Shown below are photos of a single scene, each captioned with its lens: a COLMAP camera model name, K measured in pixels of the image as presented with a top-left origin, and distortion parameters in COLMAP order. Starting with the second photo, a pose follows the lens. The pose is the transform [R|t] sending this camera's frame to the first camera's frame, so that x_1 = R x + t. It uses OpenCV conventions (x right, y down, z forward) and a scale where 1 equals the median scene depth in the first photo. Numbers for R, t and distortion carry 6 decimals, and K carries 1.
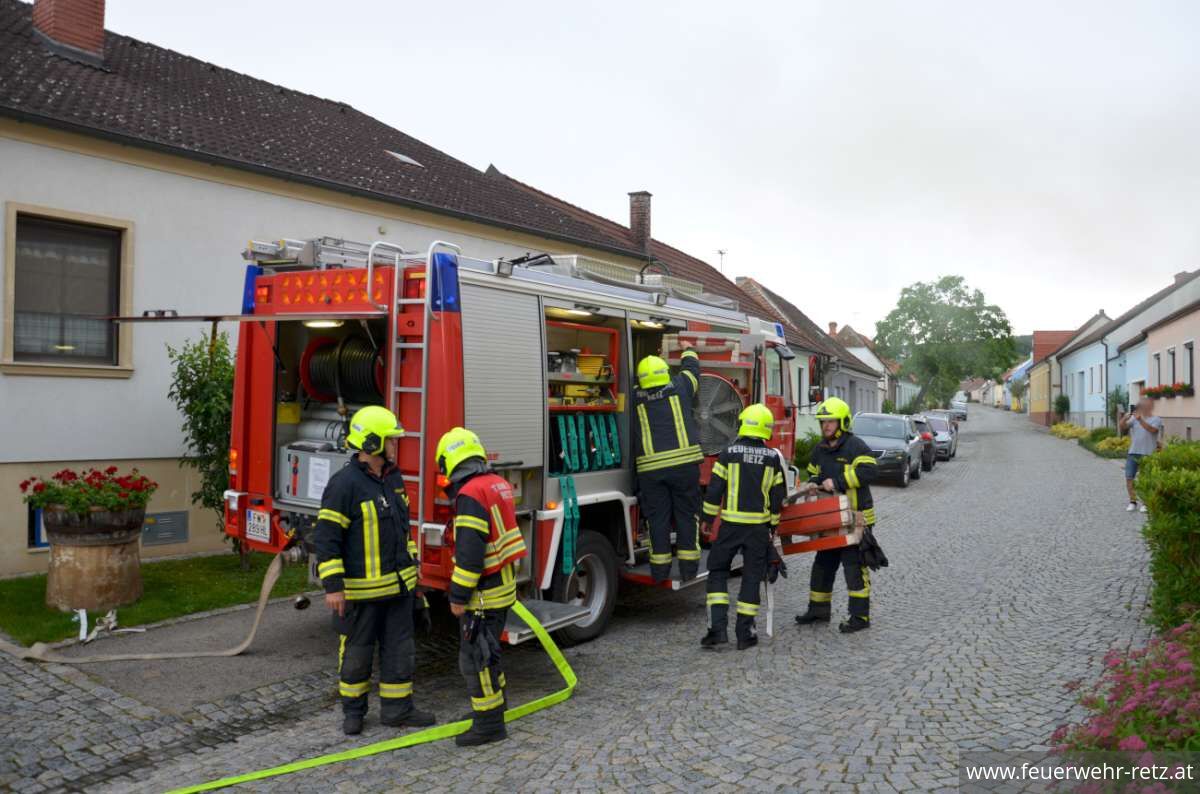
lens RADIAL K [[954.7, 0, 600.0], [0, 954.7, 397.0], [0, 0, 1]] dist [-0.170375, 0.149899]
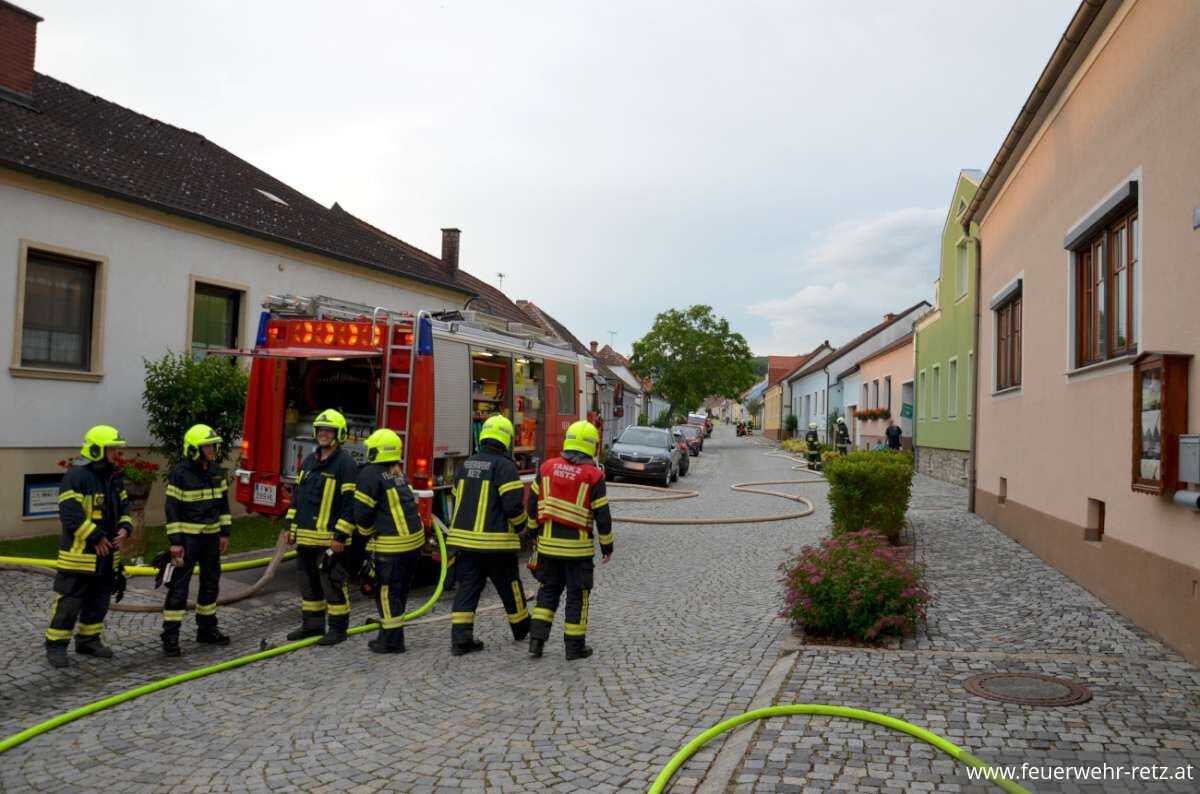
lens RADIAL K [[954.7, 0, 600.0], [0, 954.7, 397.0], [0, 0, 1]] dist [-0.170375, 0.149899]
pose [[0.964870, 0.034029, 0.260514, -0.077844], [-0.031728, 0.999412, -0.013034, -0.002620], [-0.260804, 0.004311, 0.965382, -0.160185]]
